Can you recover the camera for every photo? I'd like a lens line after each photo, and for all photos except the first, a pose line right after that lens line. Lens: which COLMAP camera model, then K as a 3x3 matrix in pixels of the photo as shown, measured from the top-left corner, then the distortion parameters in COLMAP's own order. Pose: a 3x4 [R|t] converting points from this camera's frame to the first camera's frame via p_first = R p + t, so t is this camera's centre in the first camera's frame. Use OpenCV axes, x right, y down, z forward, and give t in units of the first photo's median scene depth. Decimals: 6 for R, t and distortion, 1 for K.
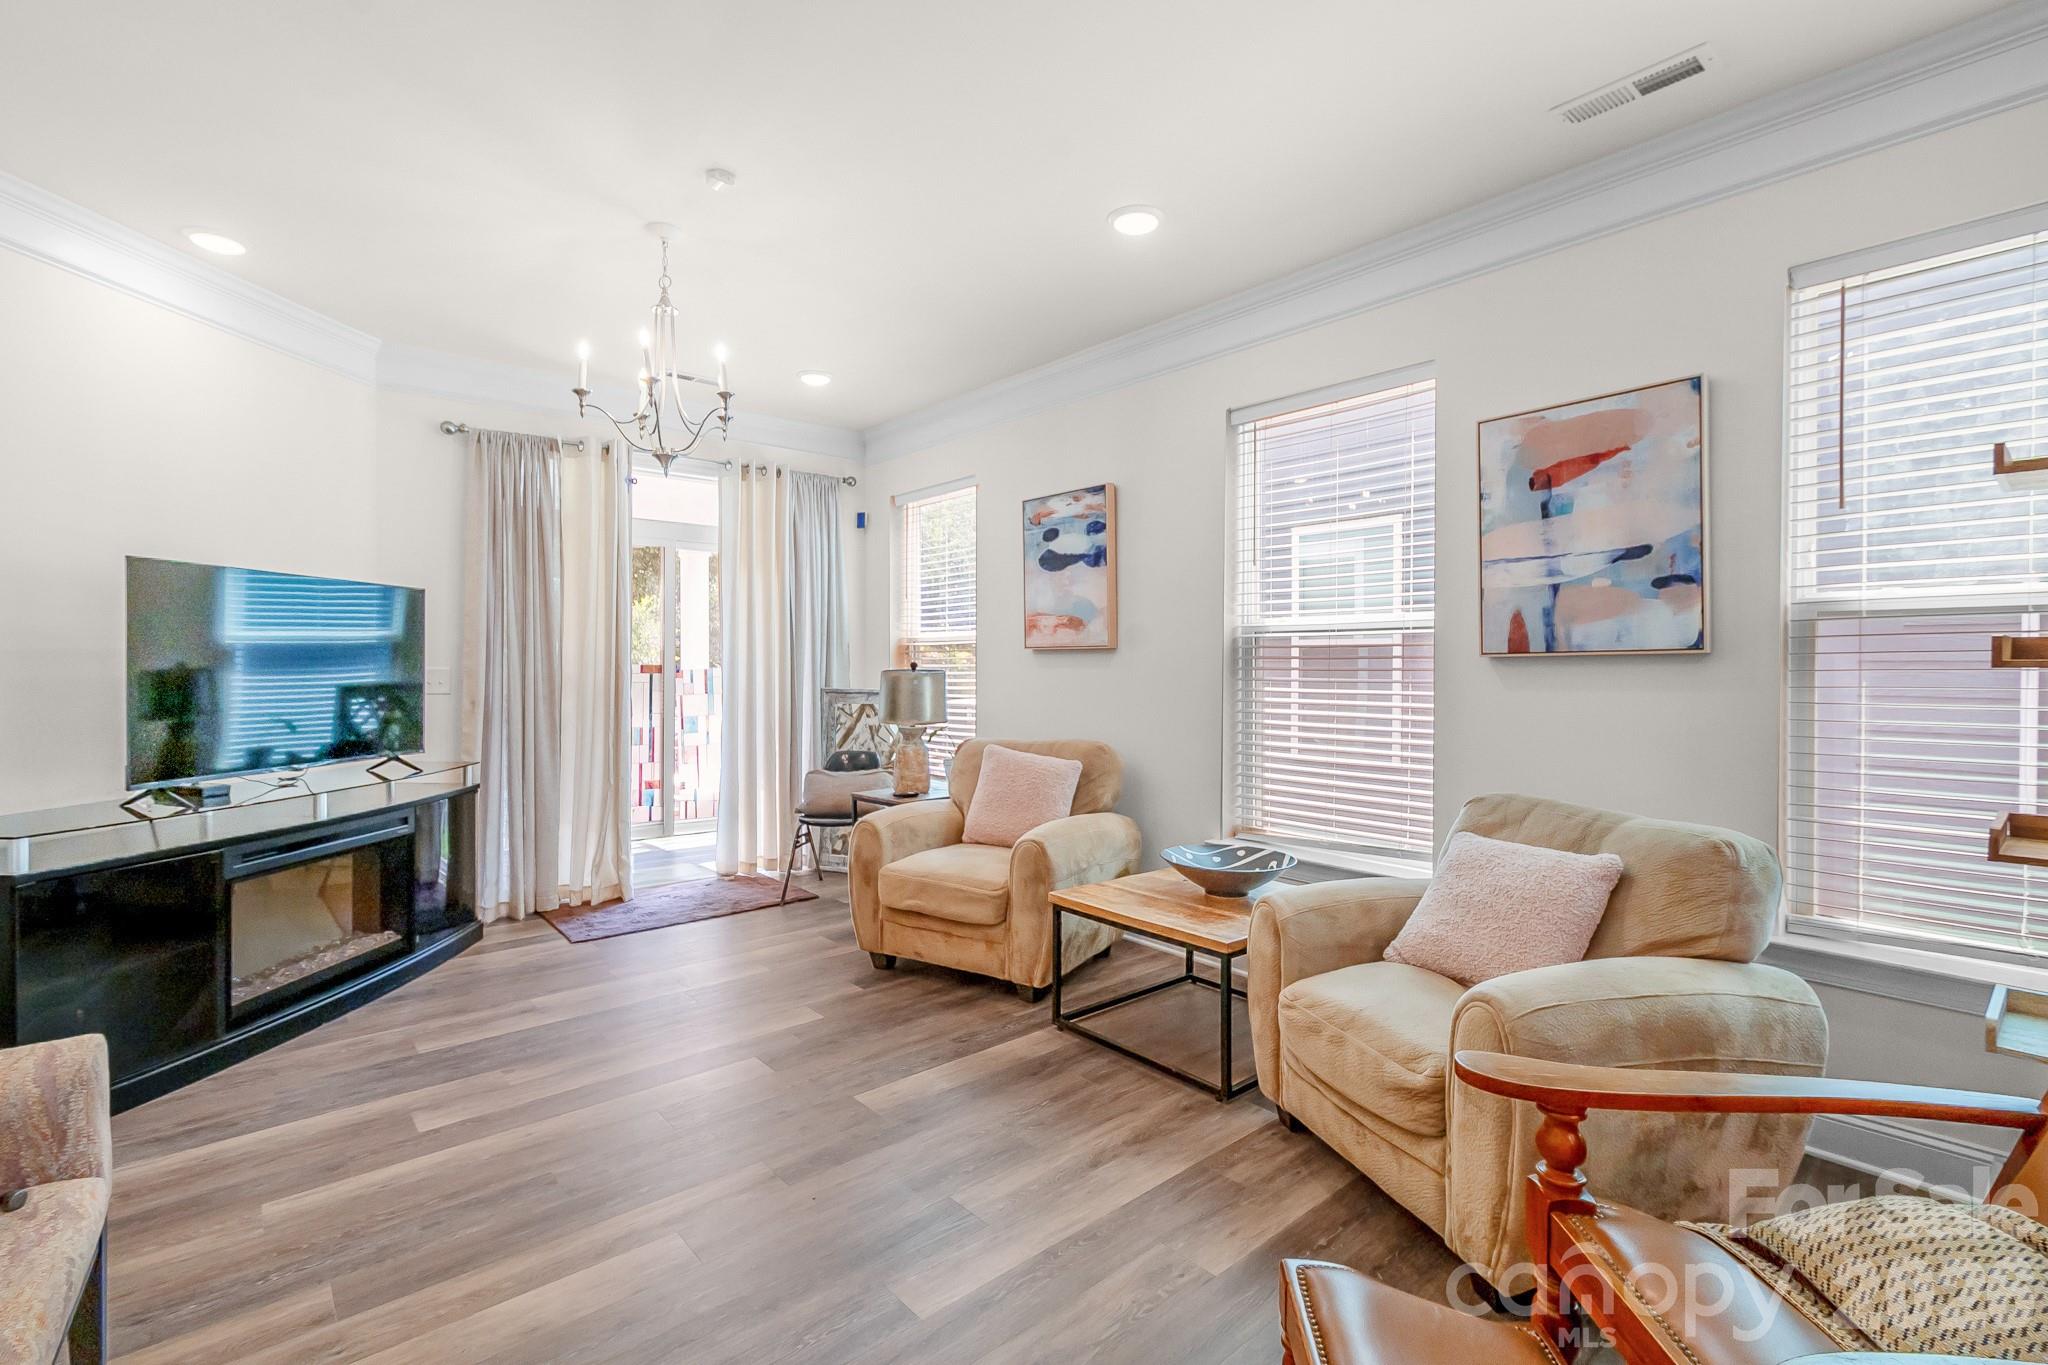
lens RADIAL K [[934.1, 0, 1026.5], [0, 934.1, 673.9], [0, 0, 1]] dist [0.003863, -0.000242]
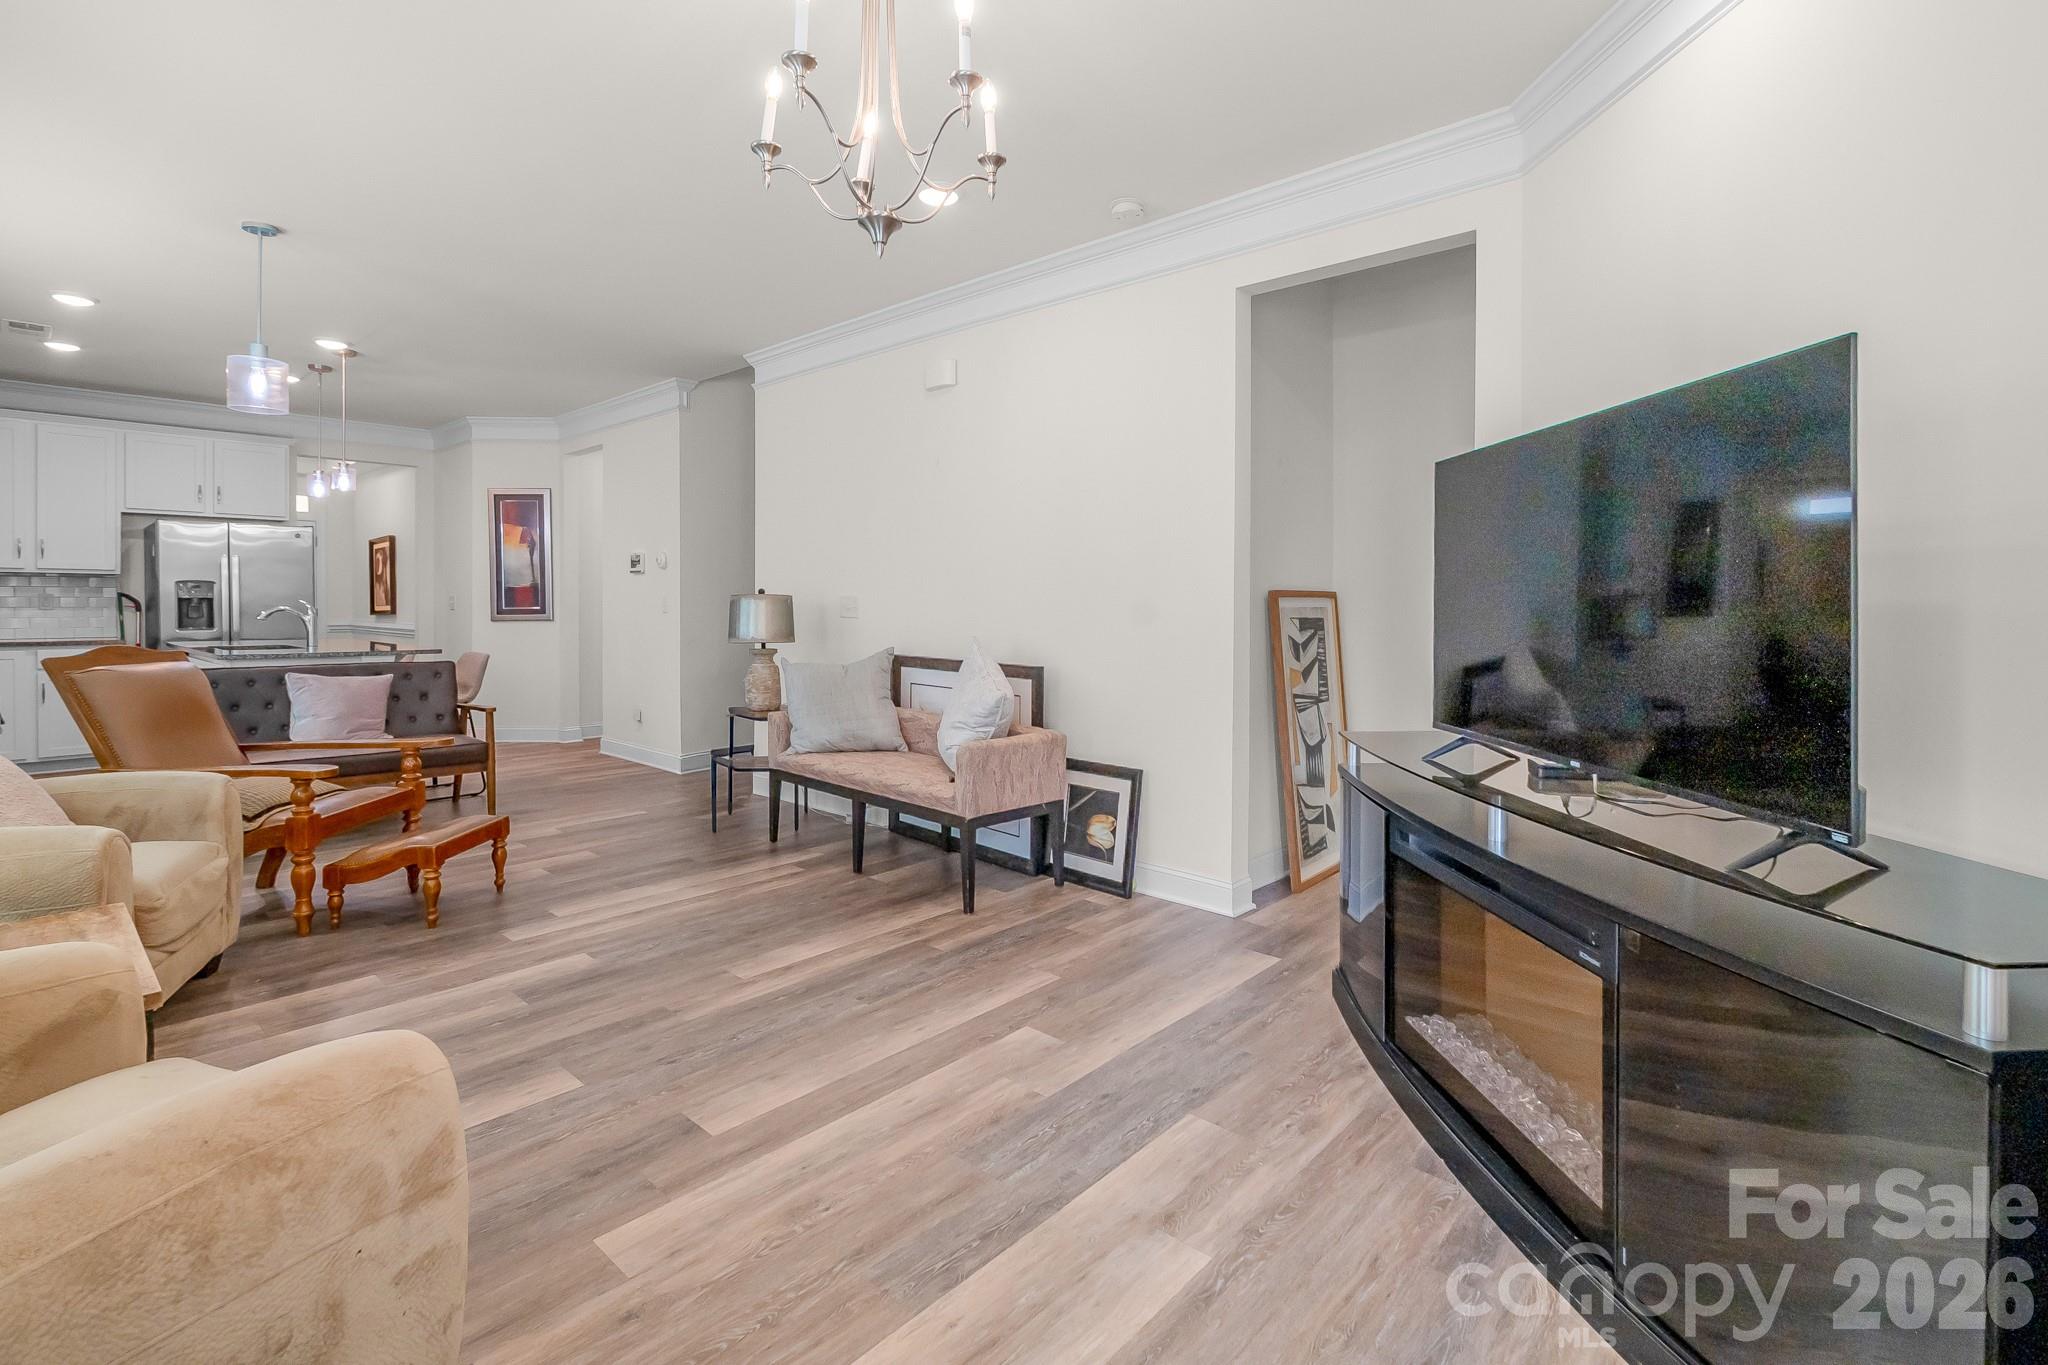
lens RADIAL K [[939.9, 0, 1024.8], [0, 939.9, 608.4], [0, 0, 1]] dist [-0.000443, -0.000687]
pose [[-0.993035, -0.004615, -0.117728, -0.368843], [-0.006722, 0.999824, 0.017507, 0.000902], [0.117626, 0.018176, -0.992892, 1.447961]]
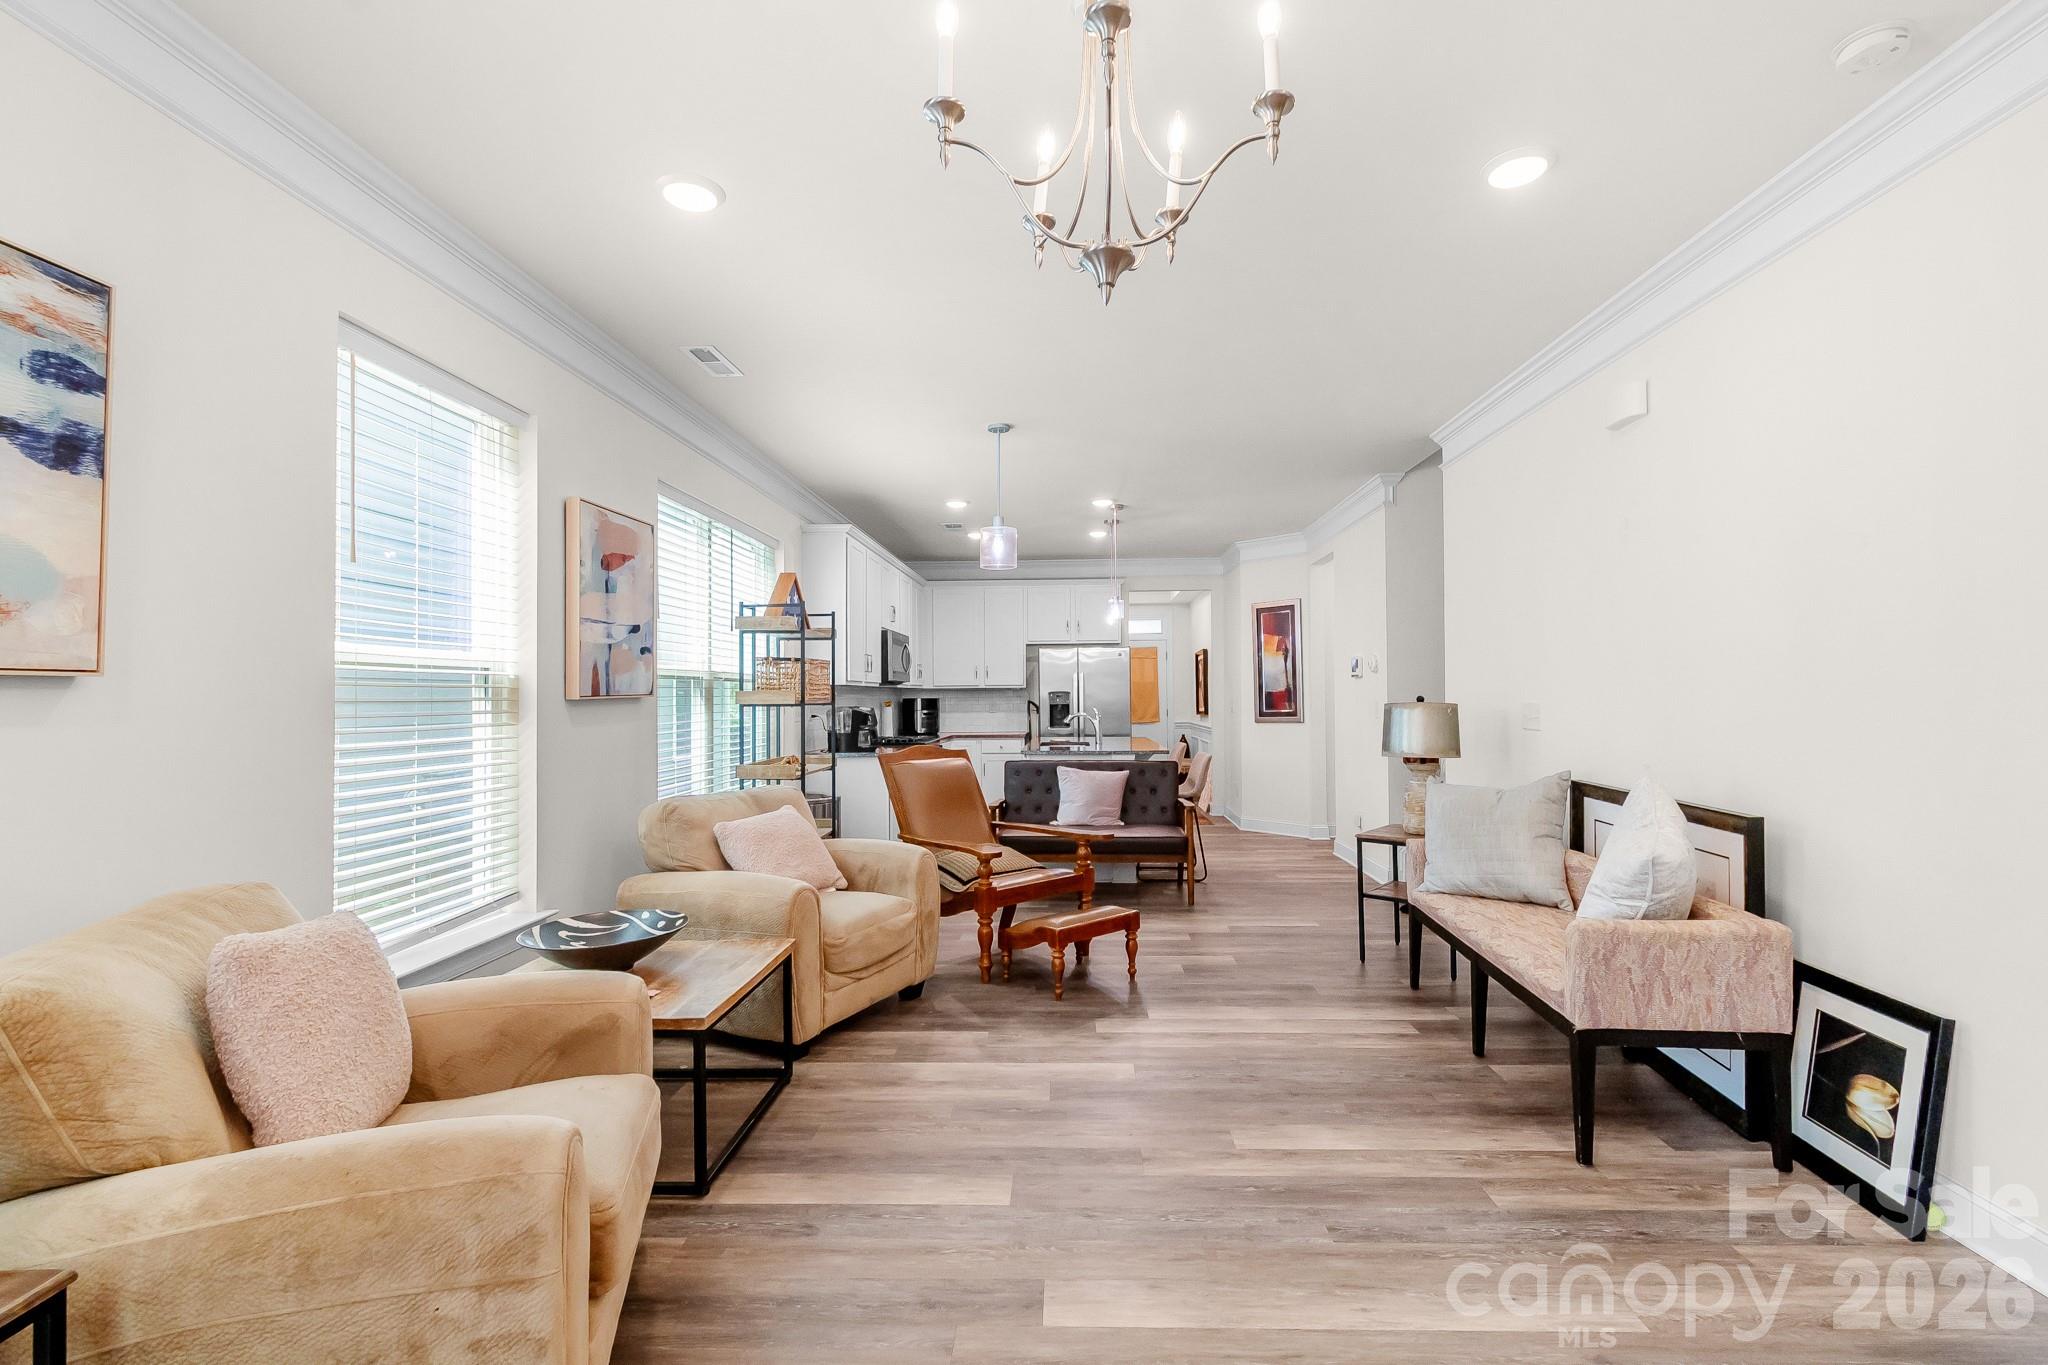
lens RADIAL K [[910.2, 0, 1048.1], [0, 910.2, 690.7], [0, 0, 1]] dist [0.001321, -0.000832]
pose [[-0.735163, 0.010427, 0.677810, -0.604181], [0.015705, 0.999875, 0.001652, -0.018372], [-0.677709, 0.011859, -0.735235, 1.218395]]
